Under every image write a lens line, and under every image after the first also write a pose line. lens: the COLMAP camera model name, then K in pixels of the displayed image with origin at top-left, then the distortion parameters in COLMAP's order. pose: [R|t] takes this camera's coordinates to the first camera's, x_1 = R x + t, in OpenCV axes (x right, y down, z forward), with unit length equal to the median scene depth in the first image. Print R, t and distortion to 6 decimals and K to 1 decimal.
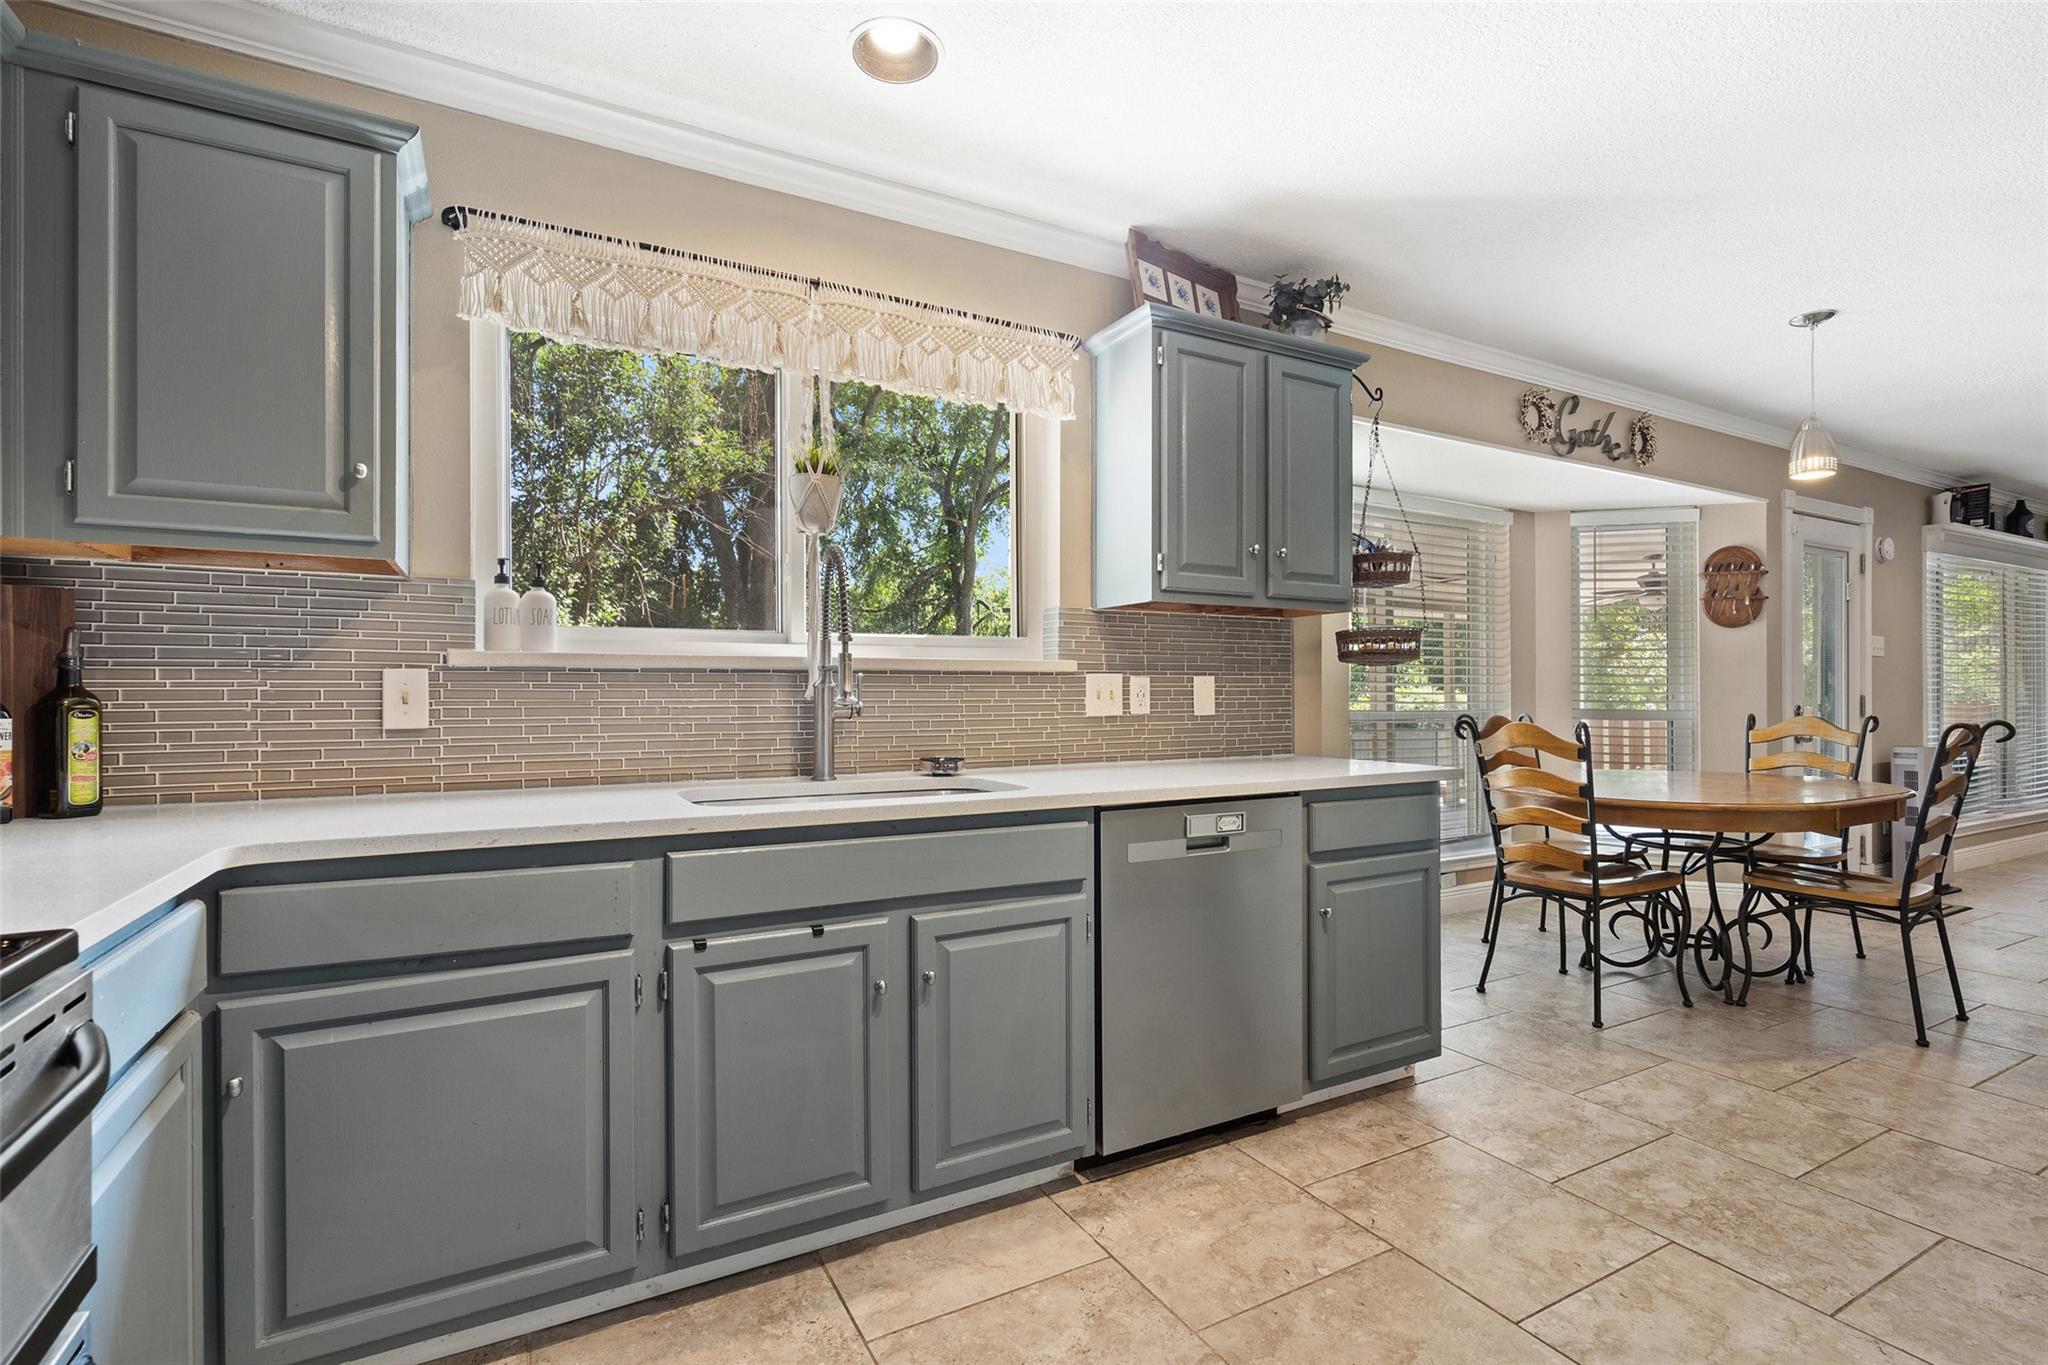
lens RADIAL K [[948.8, 0, 1007.0], [0, 948.8, 688.8], [0, 0, 1]] dist [-0.008137, 0.003713]
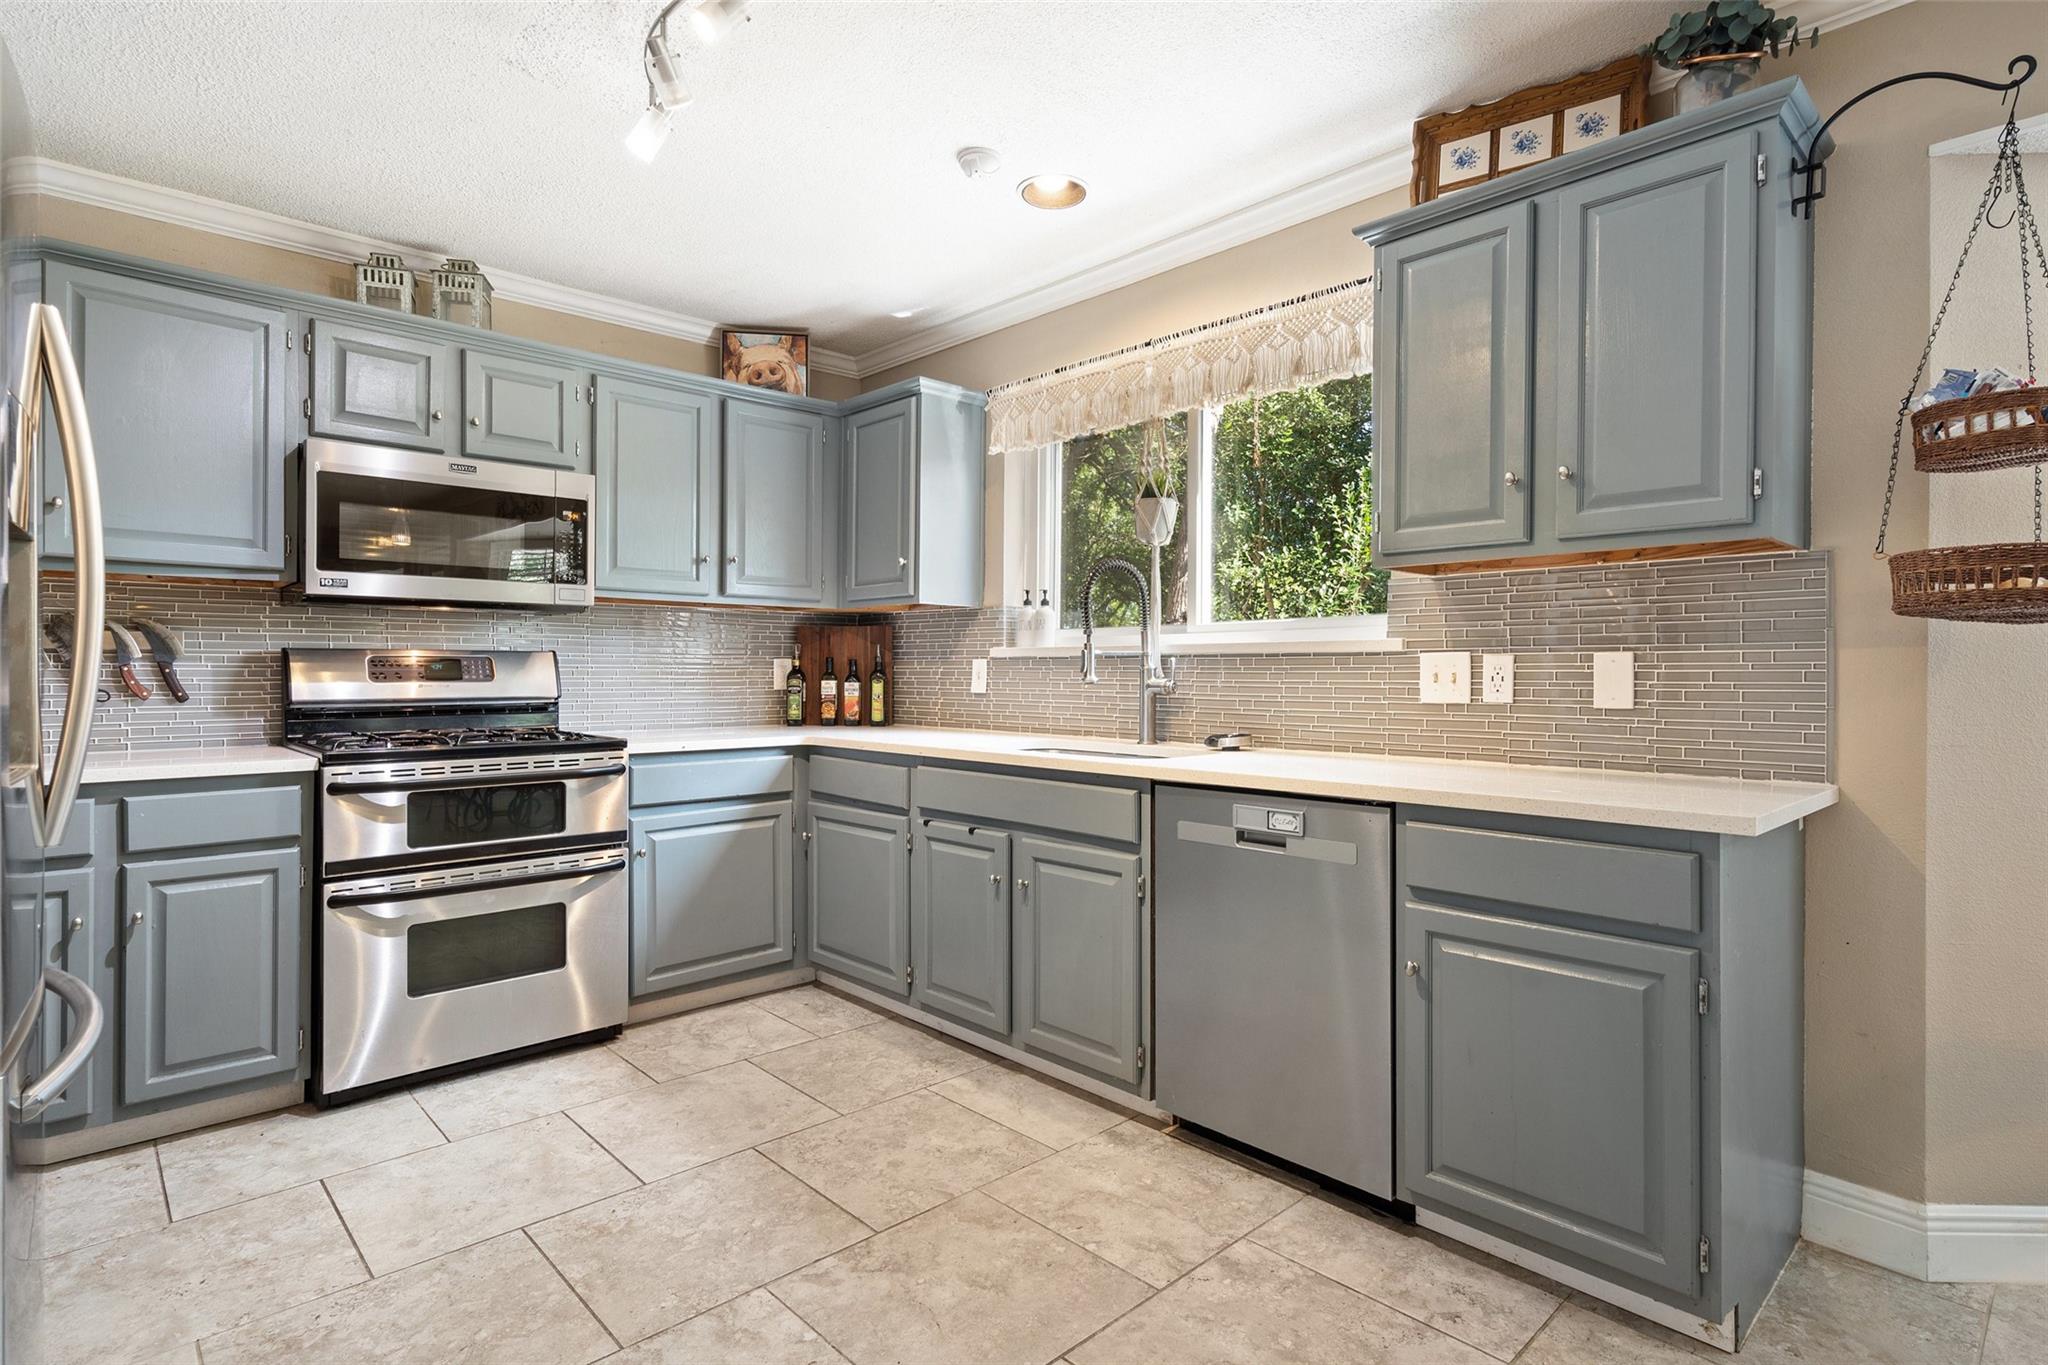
lens RADIAL K [[1038.8, 0, 1025.0], [0, 1038.8, 661.1], [0, 0, 1]] dist [-0.000873, 0.000706]
pose [[0.250442, -0.007612, -0.968102, 1.062718], [0.000865, 0.999970, -0.007639, -0.001996], [0.968131, 0.001076, 0.250441, 0.495763]]
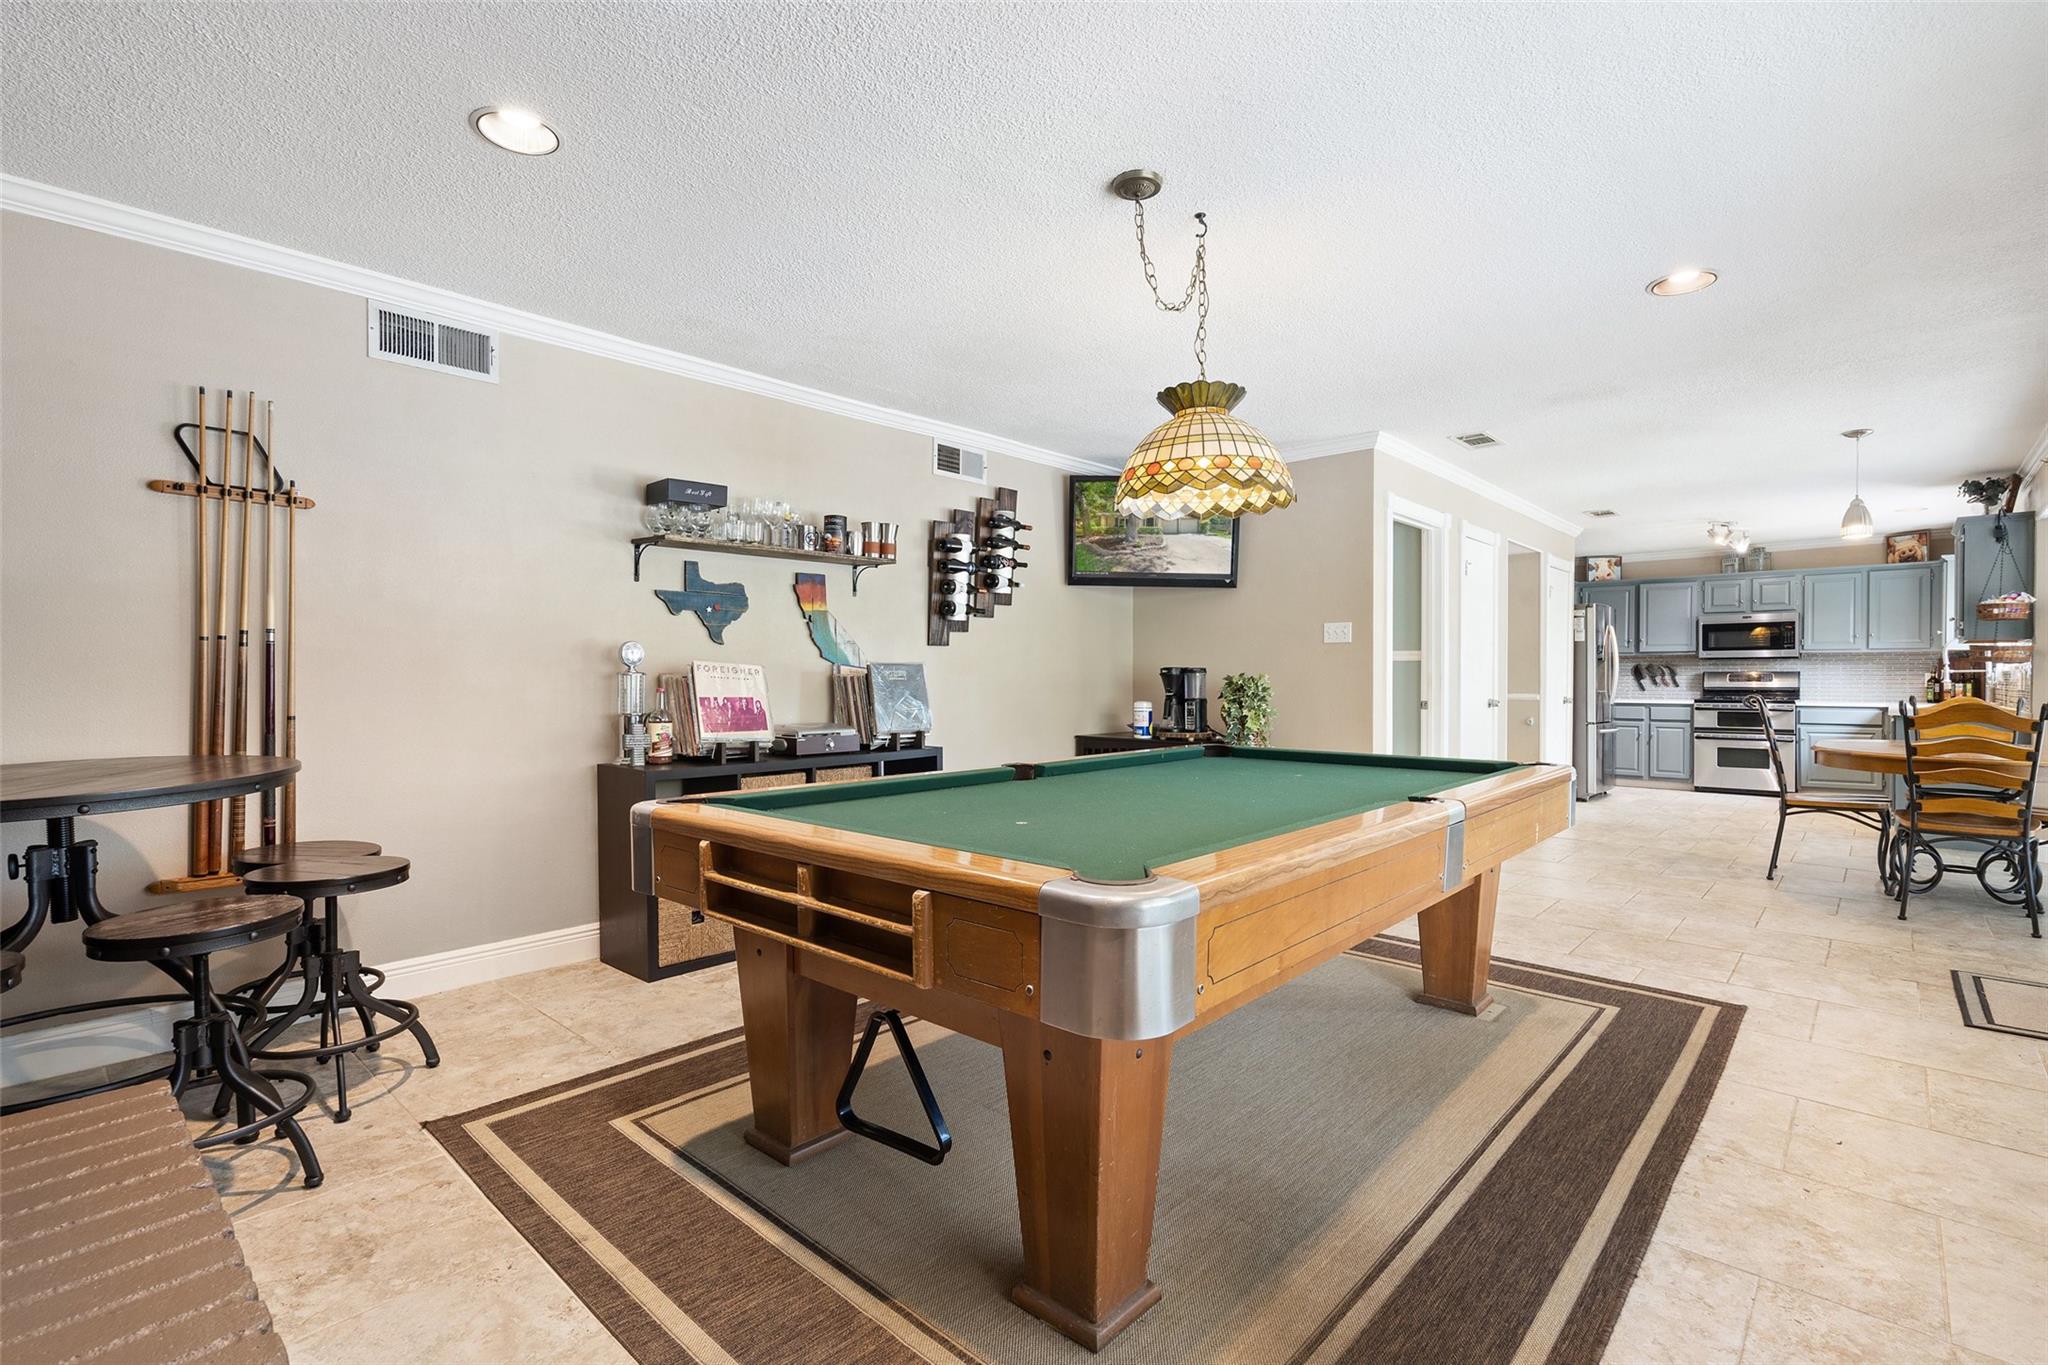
lens RADIAL K [[948.8, 0, 1000.3], [0, 948.8, 691.8], [0, 0, 1]] dist [-0.008137, 0.003713]
pose [[-0.951539, 0.003385, -0.307509, 3.741973], [-0.000089, 0.999936, 0.011283, 0.010980], [0.307527, 0.010764, -0.951478, 2.881819]]
